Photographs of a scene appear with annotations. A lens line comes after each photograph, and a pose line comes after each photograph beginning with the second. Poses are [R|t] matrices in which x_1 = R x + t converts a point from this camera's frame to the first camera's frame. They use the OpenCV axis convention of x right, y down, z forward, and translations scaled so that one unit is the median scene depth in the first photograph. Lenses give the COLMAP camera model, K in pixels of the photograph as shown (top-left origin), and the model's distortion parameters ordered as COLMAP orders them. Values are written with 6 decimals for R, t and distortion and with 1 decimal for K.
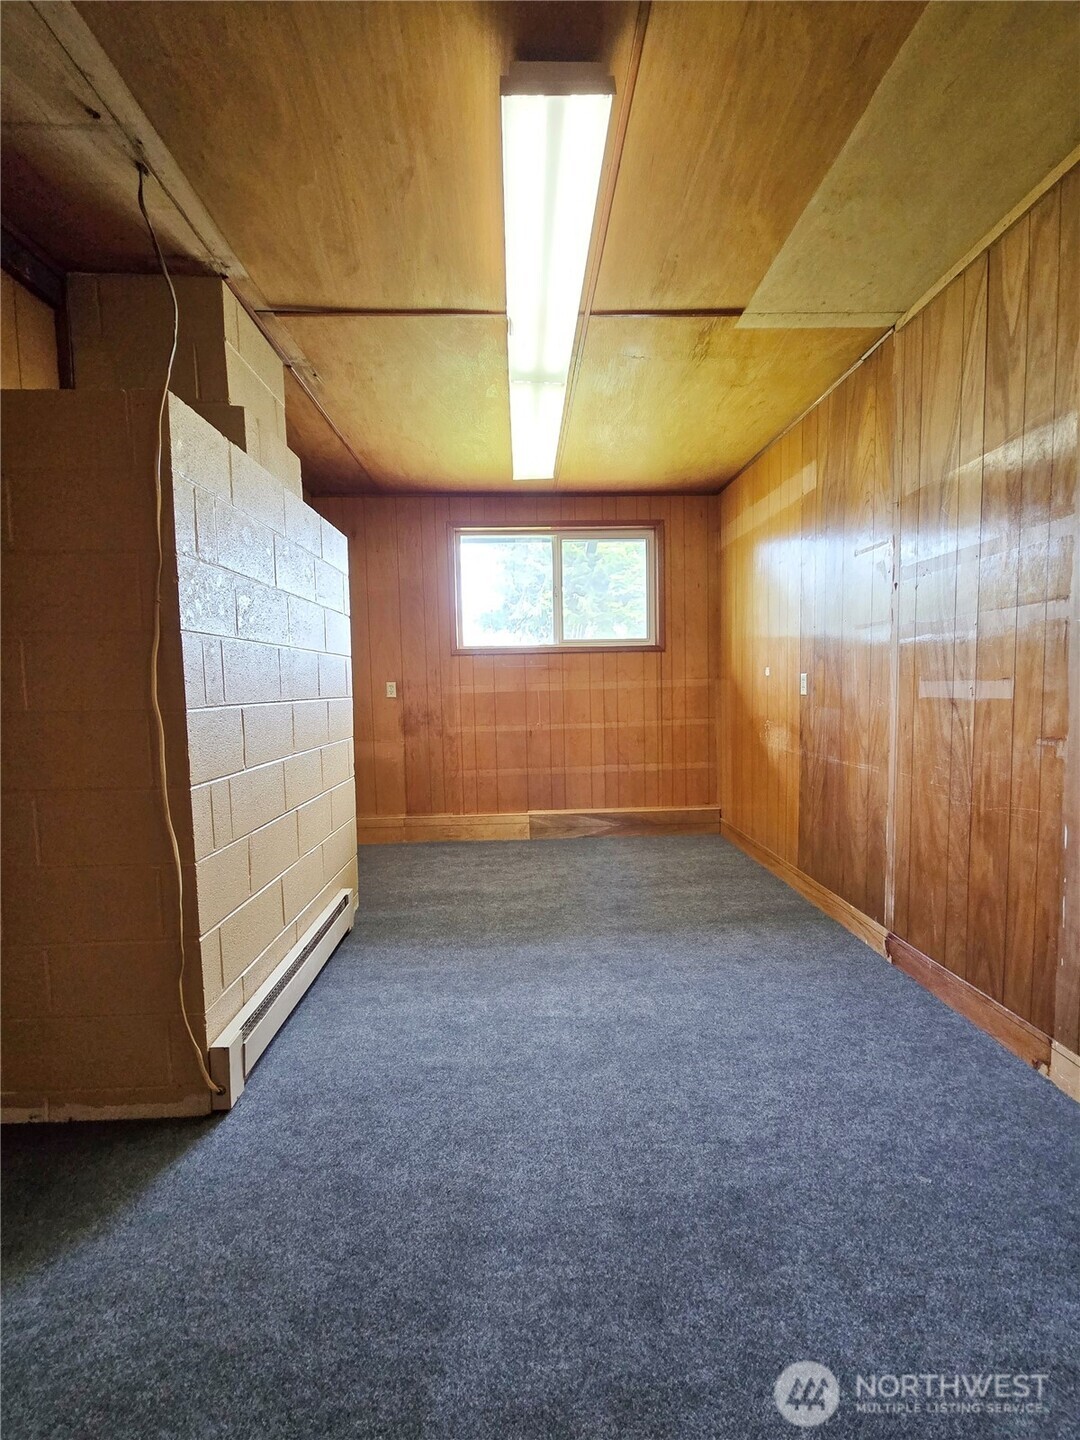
lens RADIAL K [[612.1, 0, 536.2], [0, 612.1, 723.8], [0, 0, 1]] dist [-0.002736, 0.000412]
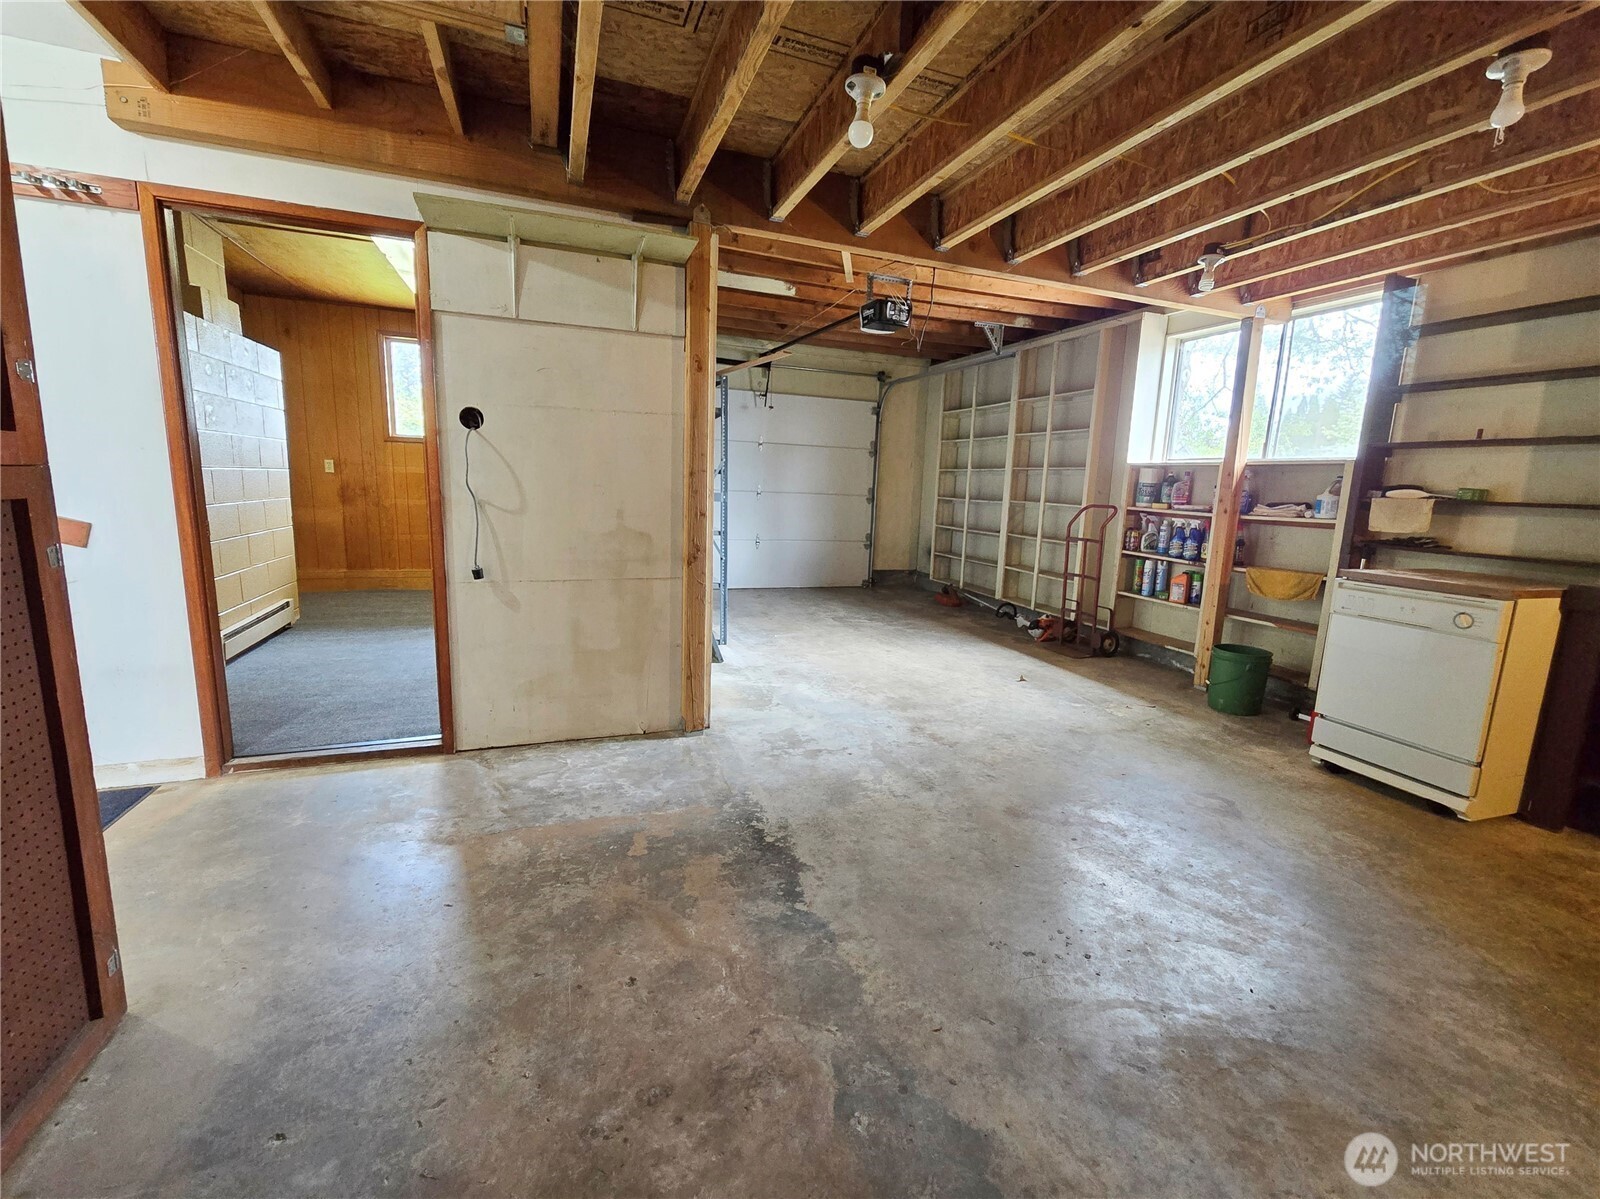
lens RADIAL K [[680.1, 0, 800.1], [0, 680.1, 595.5], [0, 0, 1]] dist [-0.002736, 0.000412]
pose [[0.943815, -0.000339, 0.330475, 0.332882], [-0.033940, 0.994612, 0.097950, 0.060414], [-0.328728, -0.103663, 0.938718, -0.999236]]
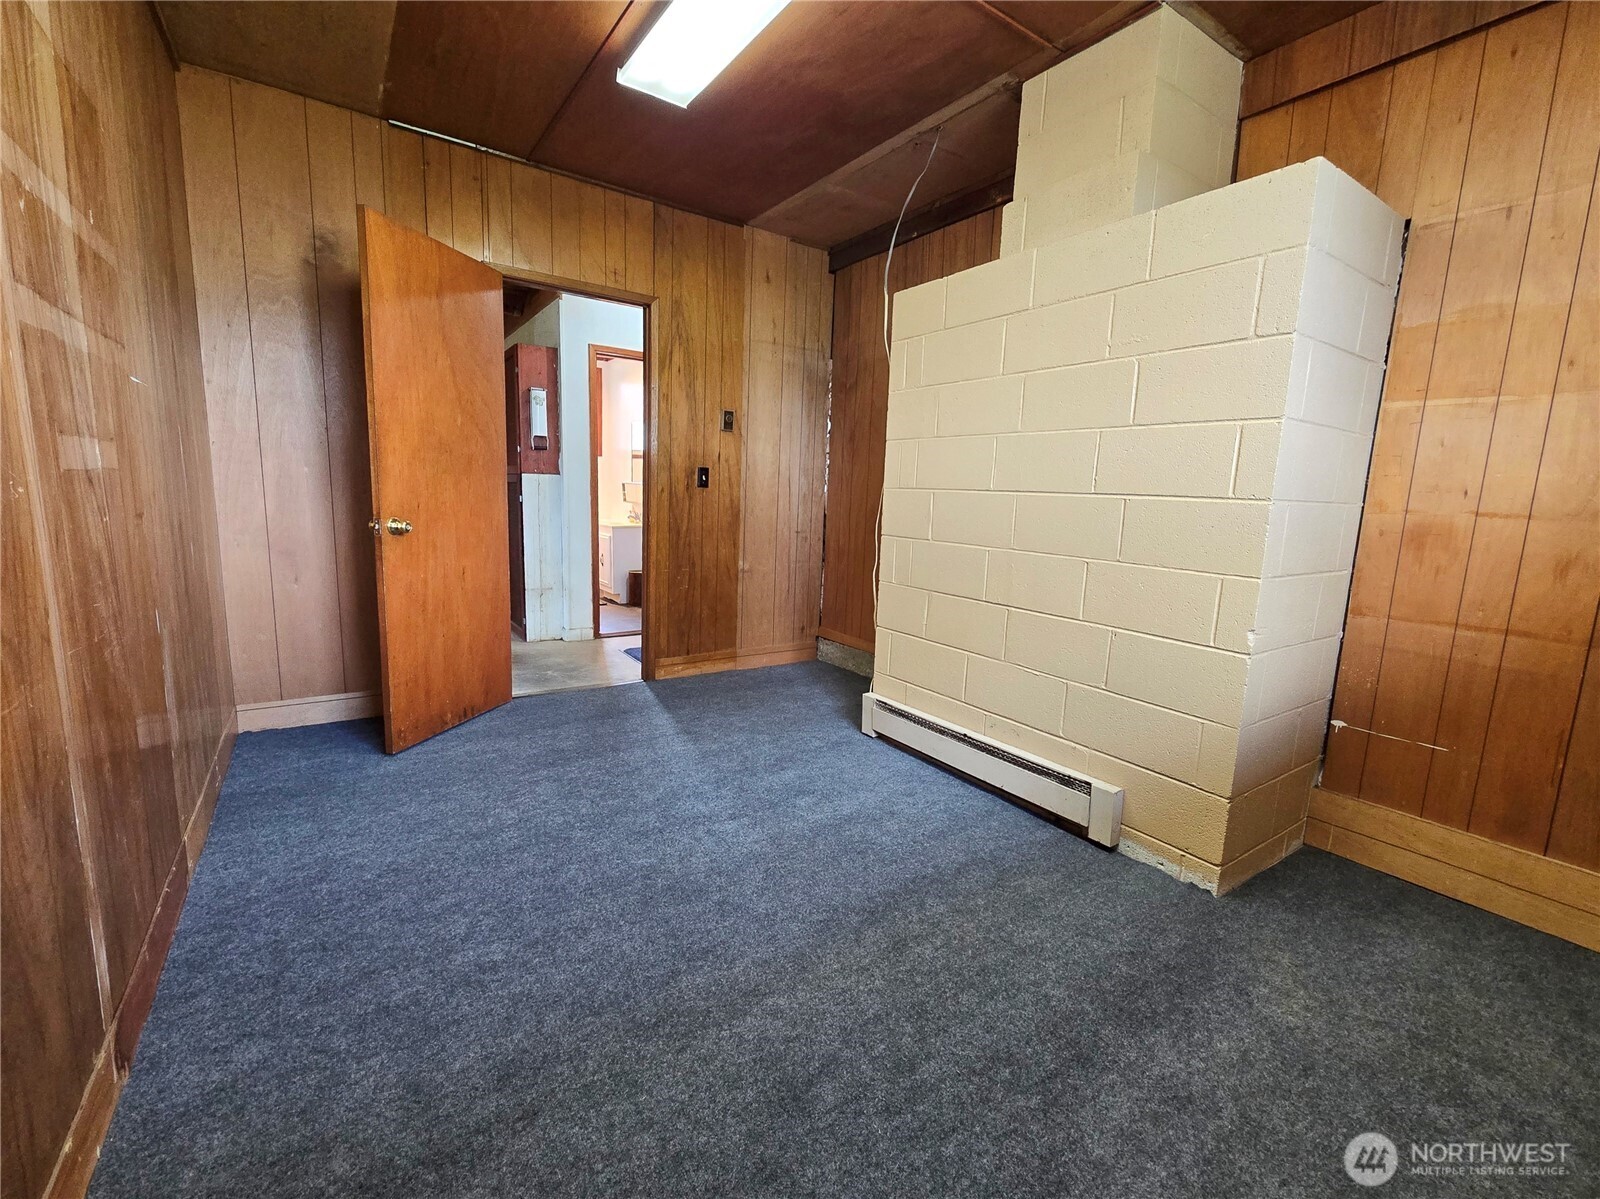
lens RADIAL K [[680.1, 0, 795.4], [0, 680.1, 596.5], [0, 0, 1]] dist [-0.002736, 0.000412]
pose [[-0.848106, 0.074642, -0.524542, 0.330757], [-0.051204, 0.973845, 0.221367, -0.069443], [0.527346, 0.214602, -0.822102, 1.308835]]
